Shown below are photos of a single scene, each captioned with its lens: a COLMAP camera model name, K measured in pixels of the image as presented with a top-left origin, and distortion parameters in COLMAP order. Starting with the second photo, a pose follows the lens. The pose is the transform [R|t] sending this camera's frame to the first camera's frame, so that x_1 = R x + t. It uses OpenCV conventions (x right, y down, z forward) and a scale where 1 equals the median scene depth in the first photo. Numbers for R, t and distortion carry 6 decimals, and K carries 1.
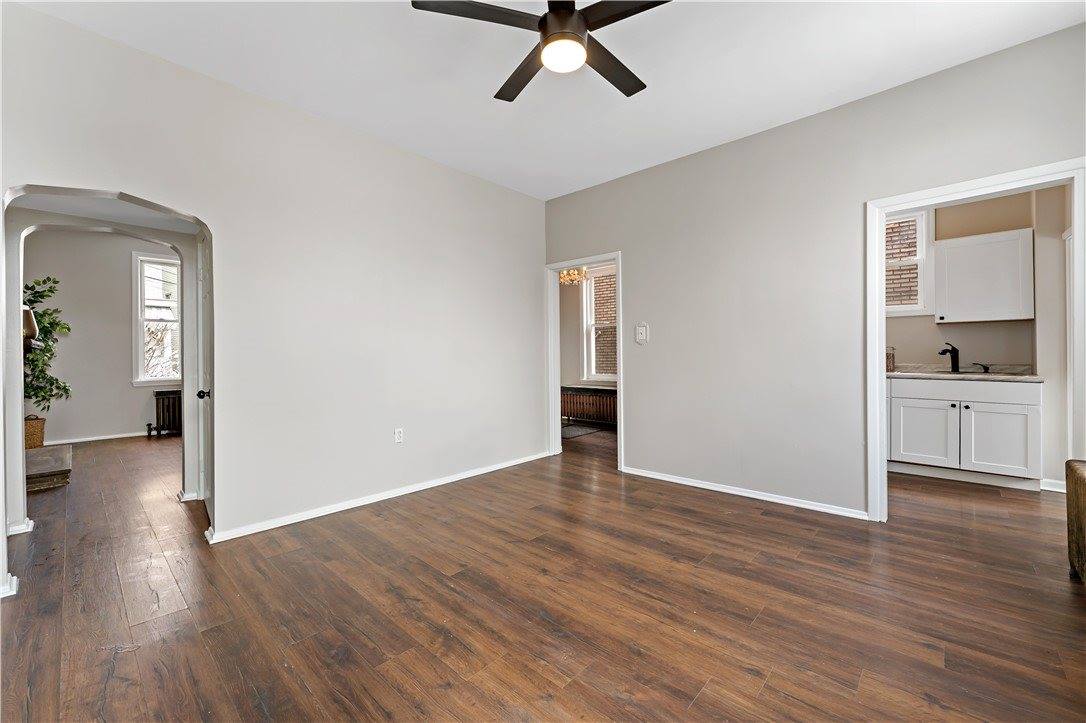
lens RADIAL K [[436.2, 0, 546.0], [0, 436.2, 352.8], [0, 0, 1]] dist [-0.000730, 0.000027]
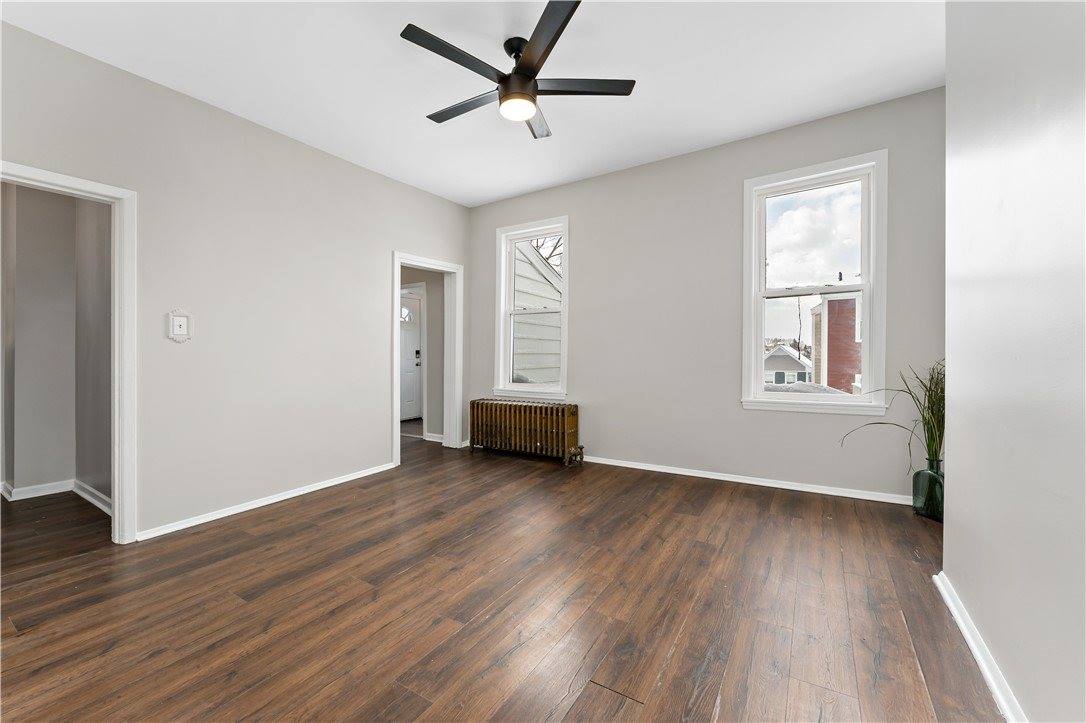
lens RADIAL K [[436.3, 0, 543.0], [0, 436.3, 361.5], [0, 0, 1]] dist [-0.009885, -0.000159]
pose [[-0.185314, -0.009494, 0.982633, -0.886829], [0.010677, 0.999875, 0.011674, 0.016621], [-0.982621, 0.012655, -0.185189, 0.862164]]
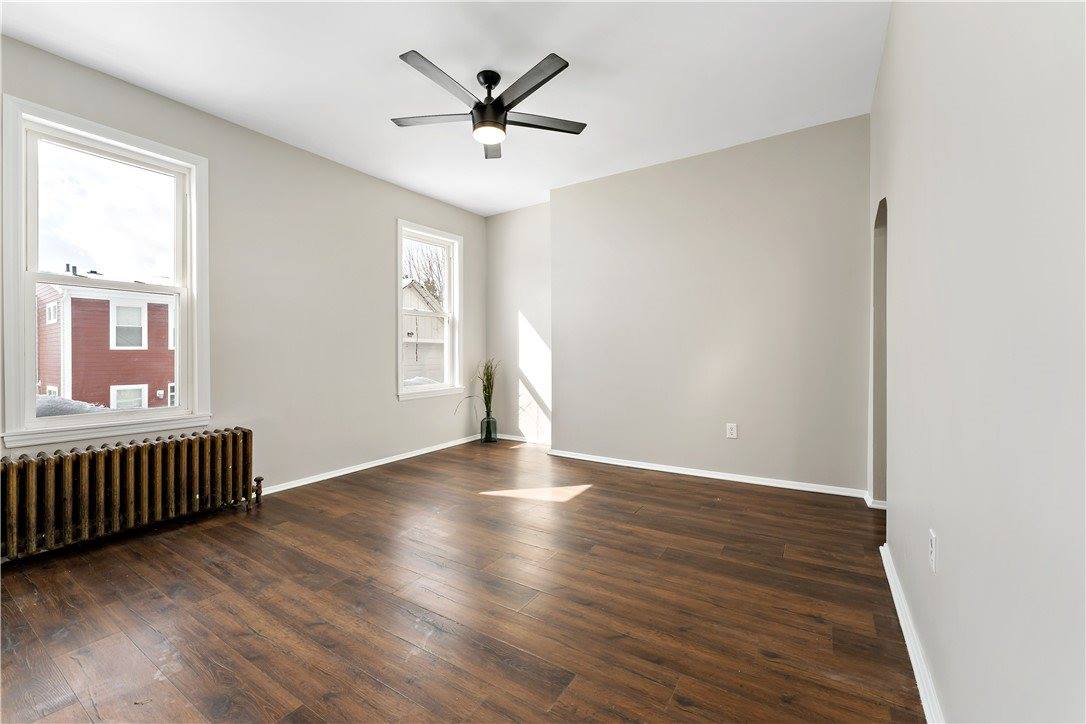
lens RADIAL K [[444.1, 0, 543.9], [0, 444.1, 356.7], [0, 0, 1]] dist [0.000758, 0.000125]
pose [[-0.983965, 0.021461, -0.177068, 0.089185], [0.019706, 0.999738, 0.011665, 0.007823], [0.177272, 0.007989, -0.984129, 1.811034]]
